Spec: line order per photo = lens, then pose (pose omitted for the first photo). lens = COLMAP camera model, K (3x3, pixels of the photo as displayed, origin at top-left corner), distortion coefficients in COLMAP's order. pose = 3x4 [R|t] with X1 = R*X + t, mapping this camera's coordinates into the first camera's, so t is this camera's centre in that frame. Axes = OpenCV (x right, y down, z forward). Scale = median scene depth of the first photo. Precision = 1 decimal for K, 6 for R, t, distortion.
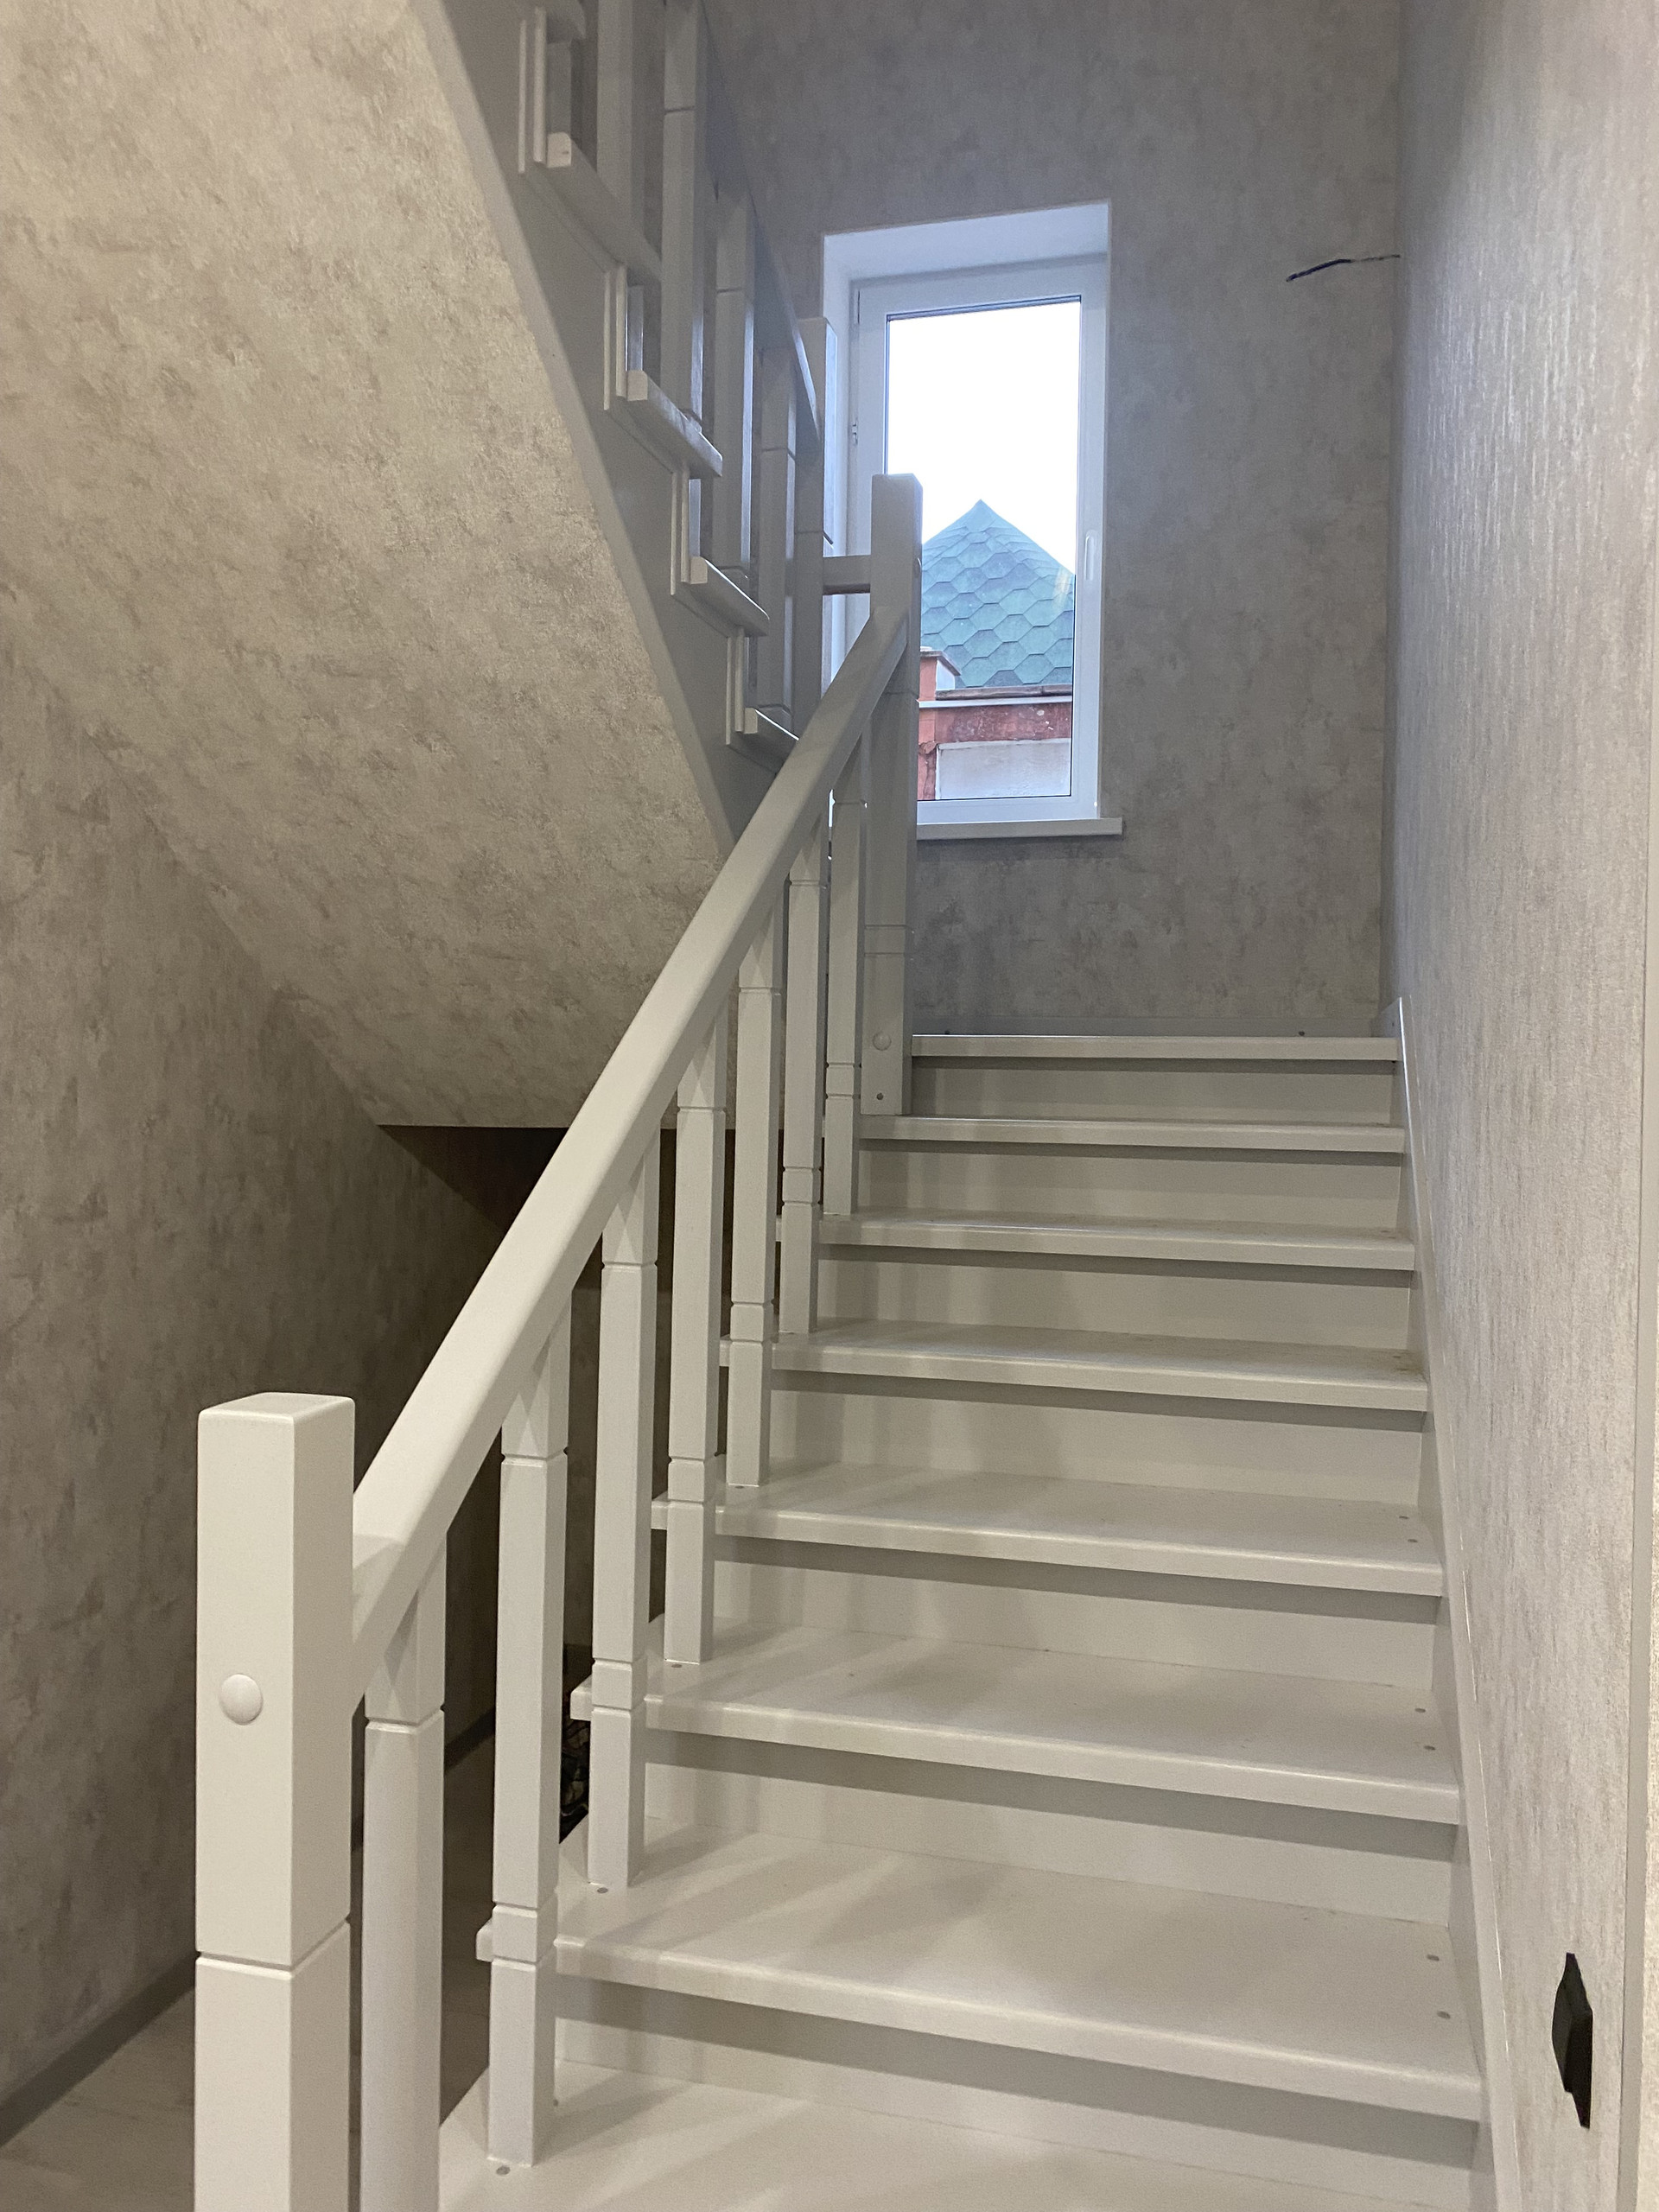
lens RADIAL K [[1637.4, 0, 830.2], [0, 1637.4, 1104.8], [0, 0, 1]] dist [-0.004031, -0.018128]
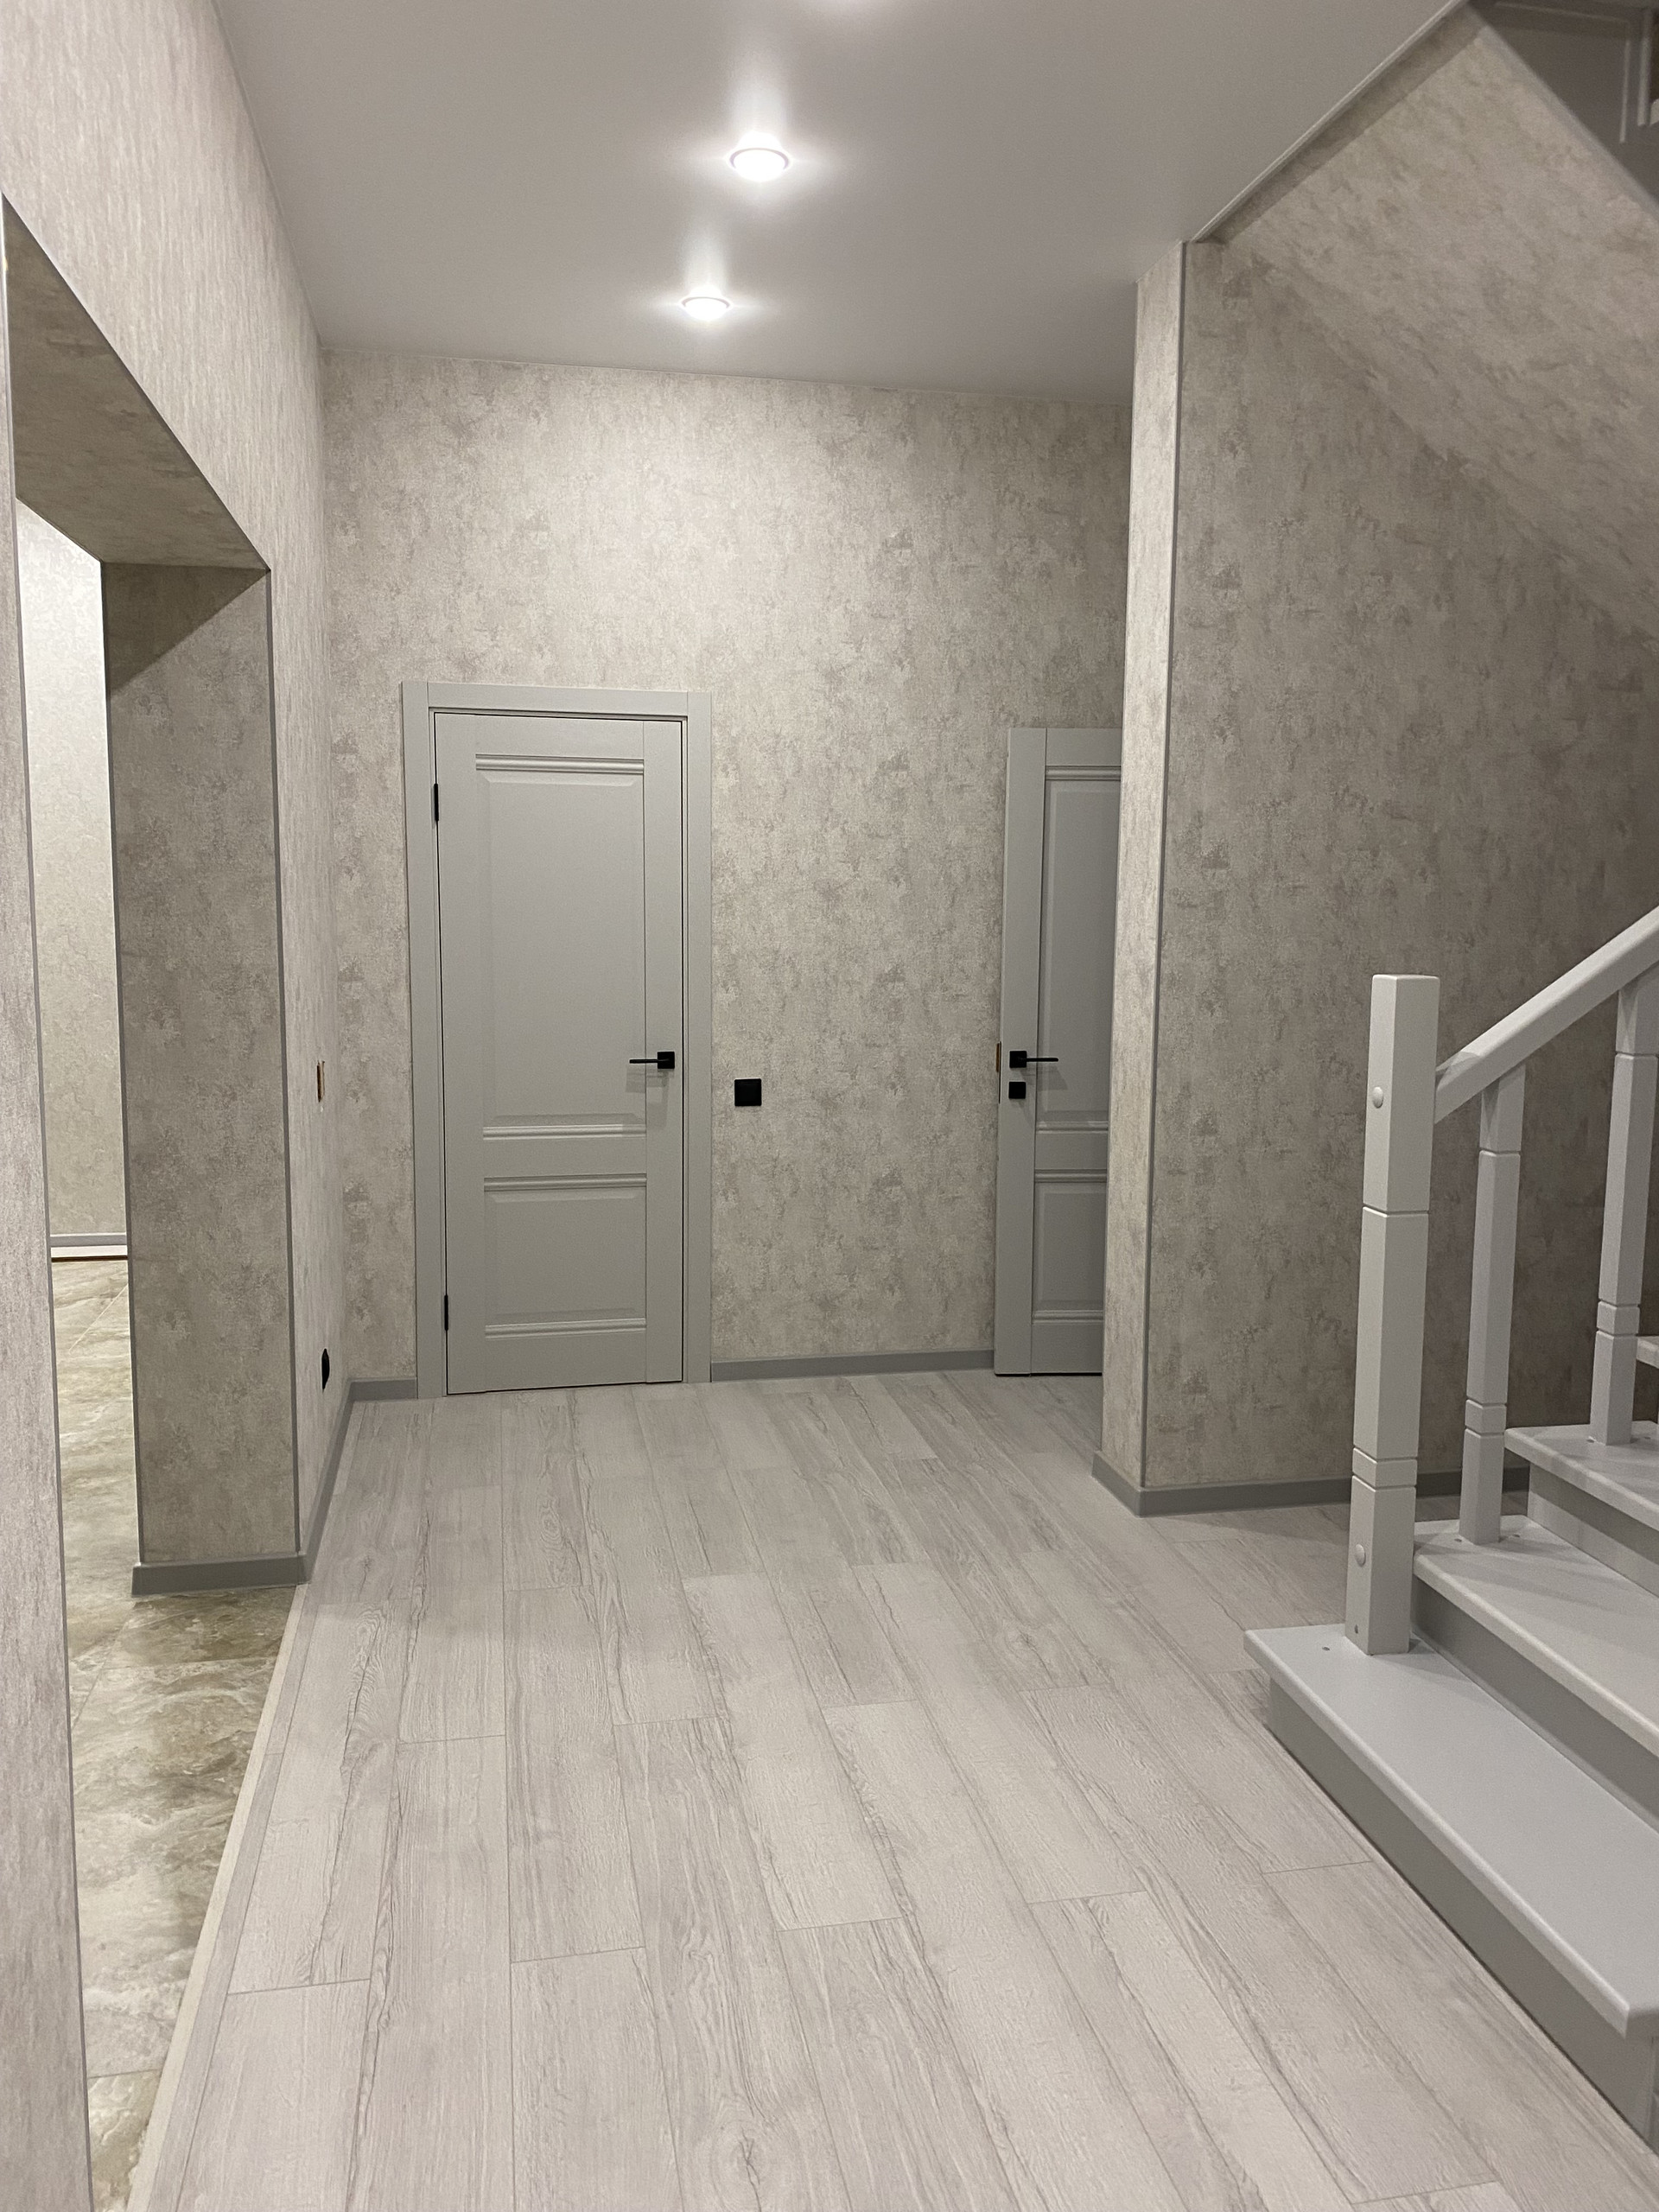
lens RADIAL K [[1637.4, 0, 834.0], [0, 1637.4, 1099.0], [0, 0, 1]] dist [-0.004031, -0.018128]
pose [[0.413191, 0.105415, -0.904522, 0.703139], [-0.020976, 0.994116, 0.106274, 0.062154], [0.910403, -0.024938, 0.412971, -0.337532]]
